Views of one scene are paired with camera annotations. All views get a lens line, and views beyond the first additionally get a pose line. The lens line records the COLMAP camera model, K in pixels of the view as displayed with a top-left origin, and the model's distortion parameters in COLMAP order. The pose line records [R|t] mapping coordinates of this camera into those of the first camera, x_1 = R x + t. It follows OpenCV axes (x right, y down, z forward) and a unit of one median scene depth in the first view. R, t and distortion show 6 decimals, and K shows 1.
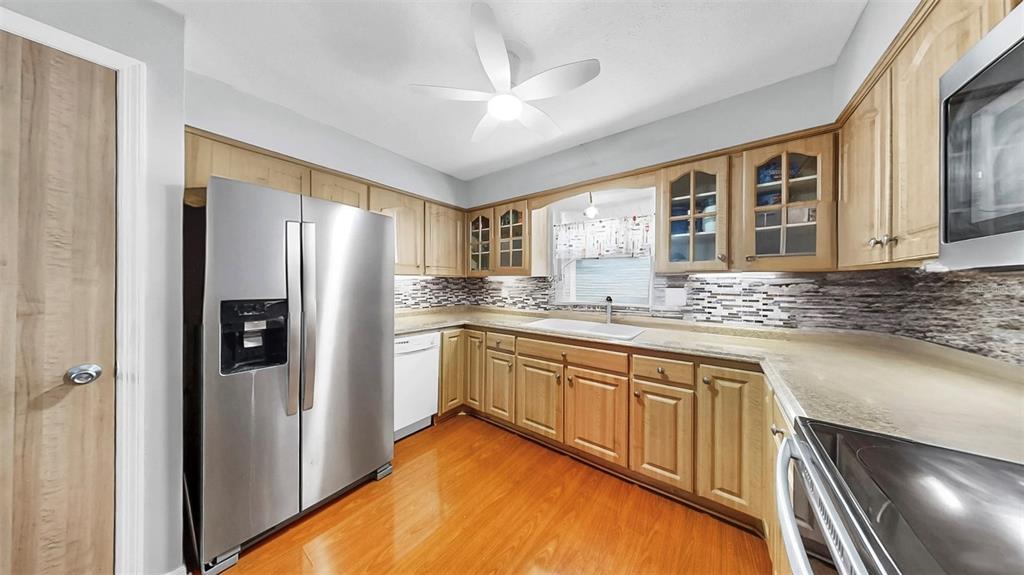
lens RADIAL K [[285.2, 0, 506.9], [0, 285.2, 280.1], [0, 0, 1]] dist [0.001600, 0.000048]
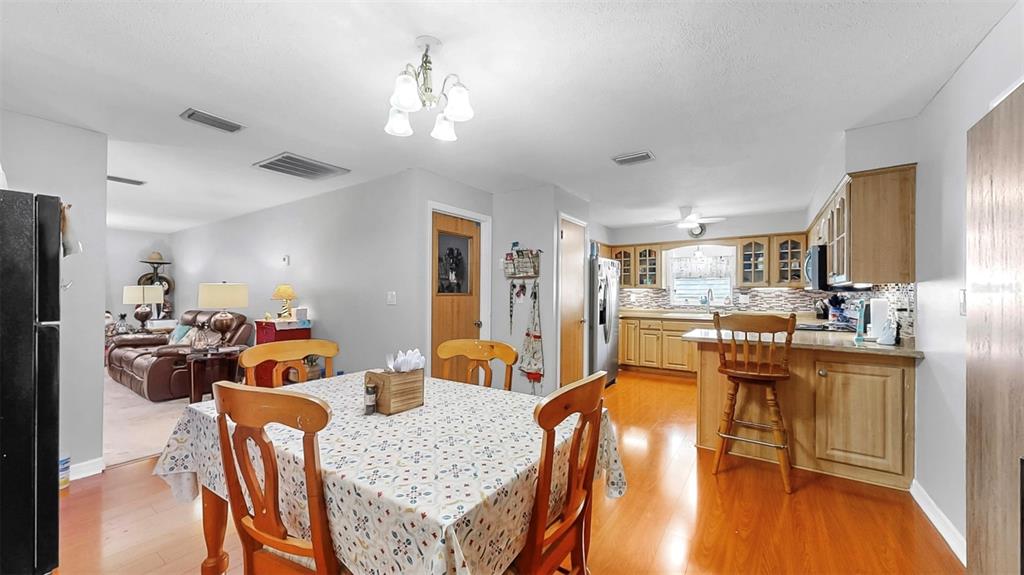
lens RADIAL K [[389.0, 0, 514.6], [0, 389.0, 286.7], [0, 0, 1]] dist [-0.002025, -0.000076]
pose [[0.997593, -0.002580, 0.069300, -1.290964], [0.002944, 0.999982, -0.005152, -0.019533], [-0.069285, 0.005343, 0.997583, -1.726091]]
